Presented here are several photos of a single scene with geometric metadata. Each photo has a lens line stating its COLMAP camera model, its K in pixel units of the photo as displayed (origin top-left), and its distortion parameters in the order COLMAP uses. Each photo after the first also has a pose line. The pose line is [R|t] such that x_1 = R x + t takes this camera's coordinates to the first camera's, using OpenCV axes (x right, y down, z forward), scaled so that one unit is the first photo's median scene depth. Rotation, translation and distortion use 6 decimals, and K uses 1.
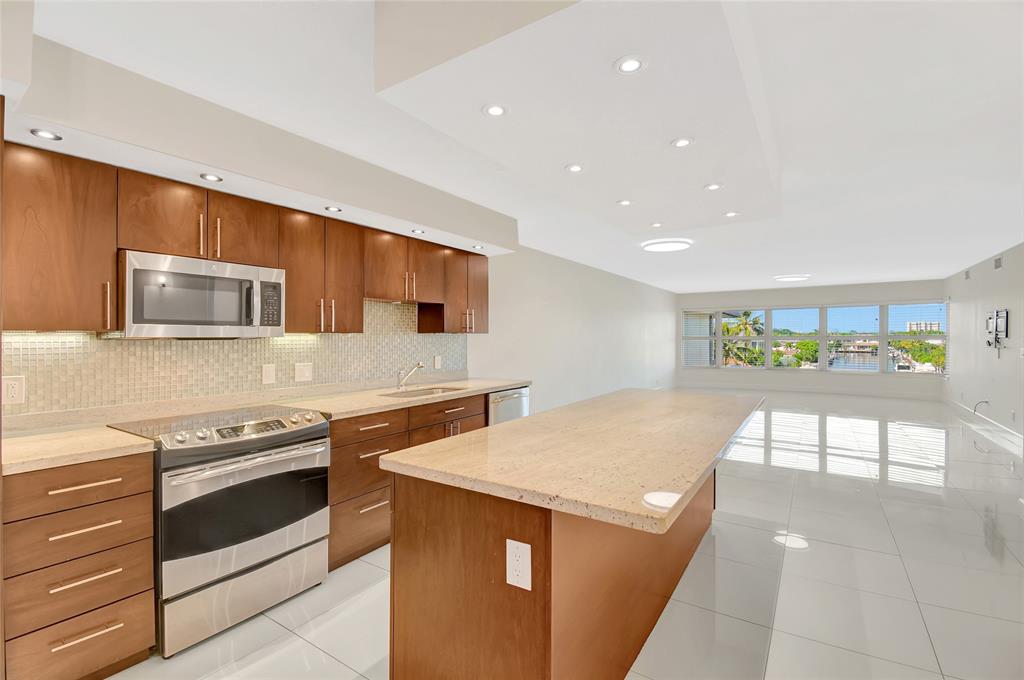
lens RADIAL K [[461.9, 0, 506.9], [0, 461.9, 338.3], [0, 0, 1]] dist [0.007594, -0.007640]
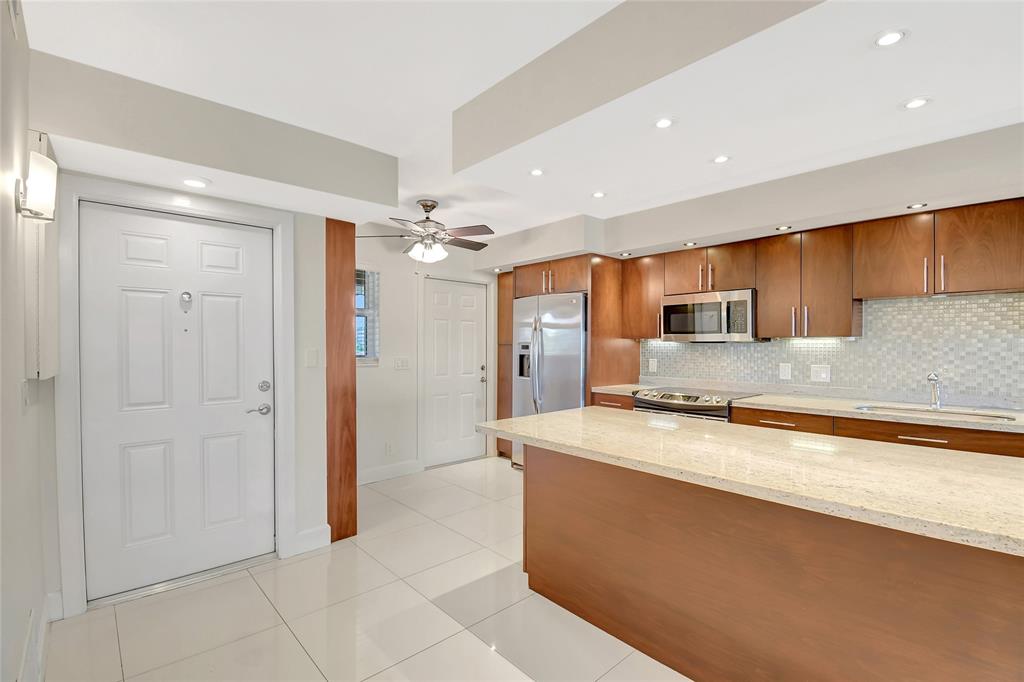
lens RADIAL K [[461.9, 0, 513.8], [0, 461.9, 343.9], [0, 0, 1]] dist [0.007594, -0.007640]
pose [[-0.221546, 0.004034, -0.975142, 0.631488], [-0.001480, 0.999989, 0.004473, 0.000322], [0.975149, 0.002435, -0.221537, 0.431773]]
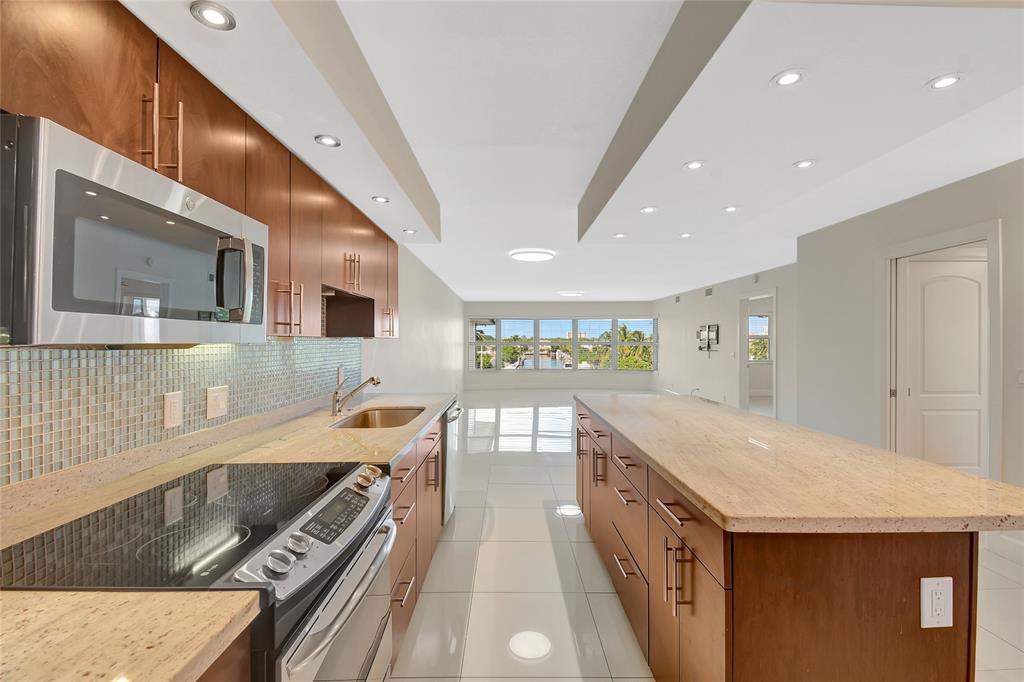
lens RADIAL K [[461.9, 0, 520.0], [0, 461.9, 338.5], [0, 0, 1]] dist [0.007594, -0.007640]
pose [[0.819287, 0.008997, 0.573313, -0.372857], [-0.003593, 0.999938, -0.010558, -0.002020], [-0.573372, 0.006590, 0.819269, 0.238414]]
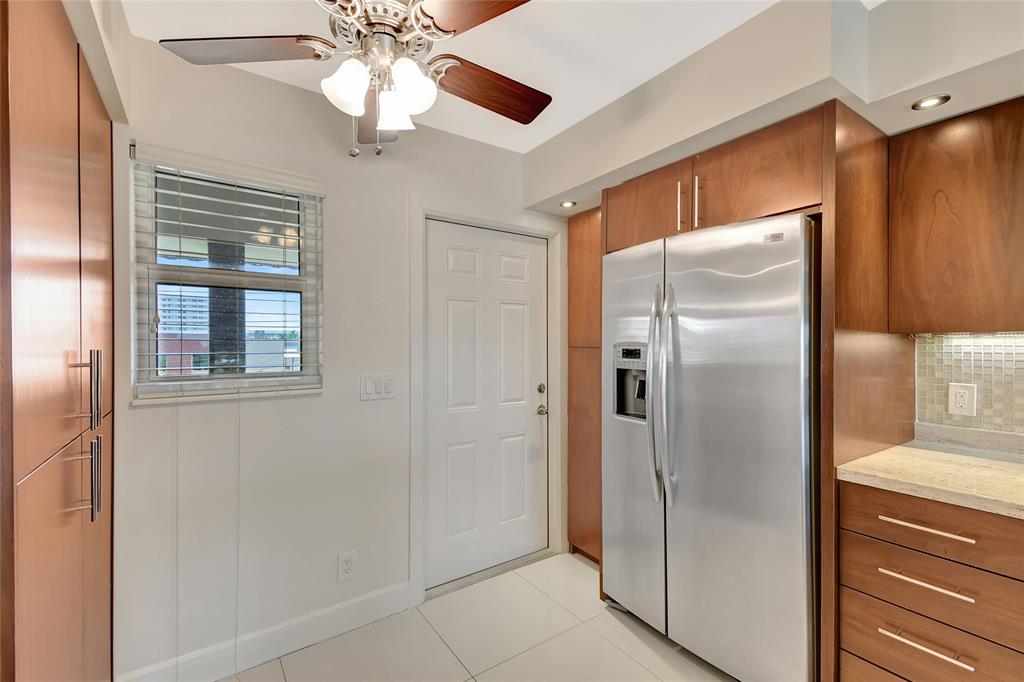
lens RADIAL K [[461.9, 0, 510.4], [0, 461.9, 344.5], [0, 0, 1]] dist [0.007594, -0.007640]
pose [[-0.349092, 0.011849, -0.937013, 0.032838], [0.004192, 0.999930, 0.011082, -0.003626], [0.937079, -0.000059, -0.349118, 0.253287]]
